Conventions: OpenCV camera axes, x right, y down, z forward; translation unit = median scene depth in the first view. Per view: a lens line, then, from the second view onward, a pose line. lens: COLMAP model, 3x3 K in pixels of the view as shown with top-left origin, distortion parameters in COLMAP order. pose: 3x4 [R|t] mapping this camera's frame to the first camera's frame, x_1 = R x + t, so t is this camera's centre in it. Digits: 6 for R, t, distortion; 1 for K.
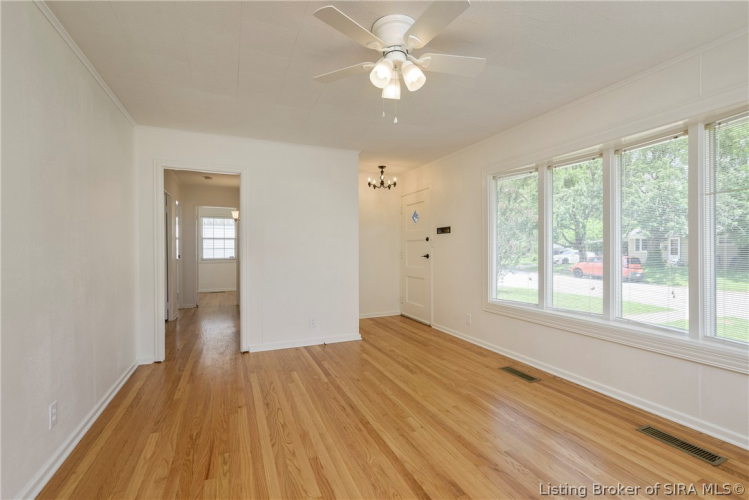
lens RADIAL K [[339.3, 0, 379.8], [0, 339.3, 250.1], [0, 0, 1]] dist [0.000753, -0.000472]
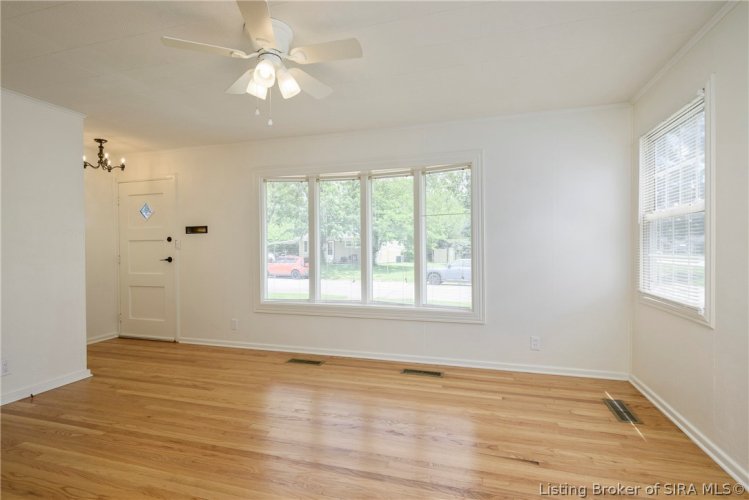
lens RADIAL K [[363.6, 0, 380.6], [0, 363.6, 252.6], [0, 0, 1]] dist [-0.001001, -0.000148]
pose [[0.640178, -0.007562, 0.768189, -0.359850], [0.005732, 0.999971, 0.005066, -0.001249], [-0.768205, 0.001160, 0.640203, 0.040323]]
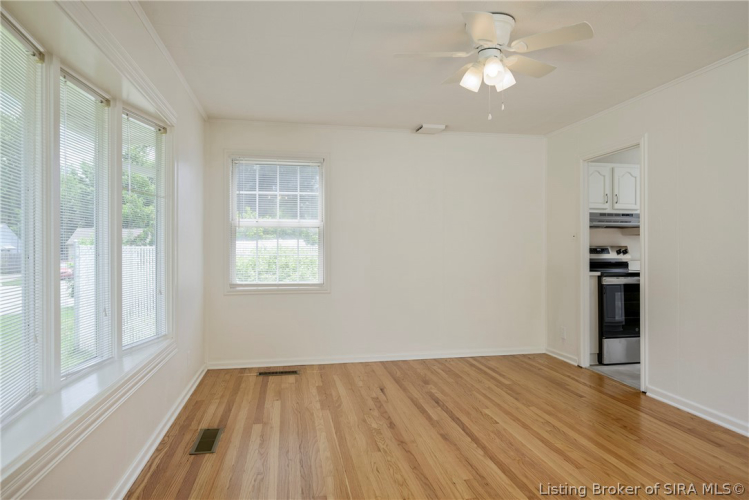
lens RADIAL K [[468.6, 0, 379.9], [0, 468.6, 246.2], [0, 0, 1]] dist [-0.005513, -0.000749]
pose [[-0.975523, 0.005006, 0.219842, 0.038775], [0.004757, 0.999987, -0.001661, -0.007060], [-0.219848, -0.000575, -0.975534, 1.494187]]
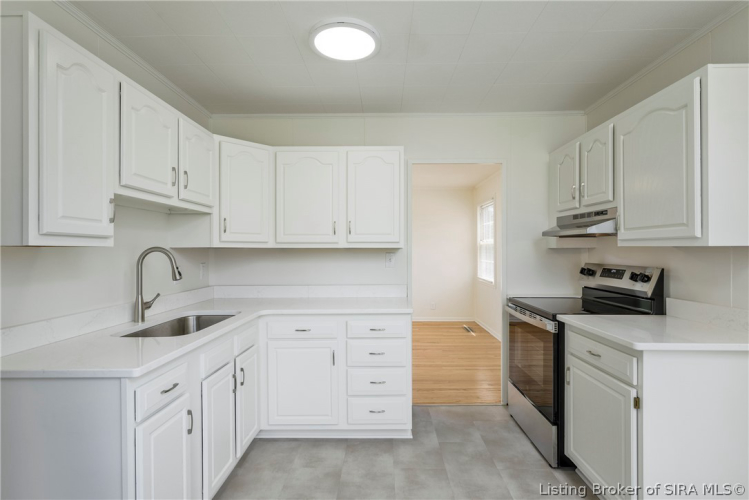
lens RADIAL K [[363.6, 0, 378.5], [0, 363.6, 249.9], [0, 0, 1]] dist [-0.001001, -0.000148]
pose [[0.398218, 0.004543, 0.917280, -1.303805], [0.002446, 0.999979, -0.006015, -0.036280], [-0.917288, 0.004639, 0.398198, -0.178076]]
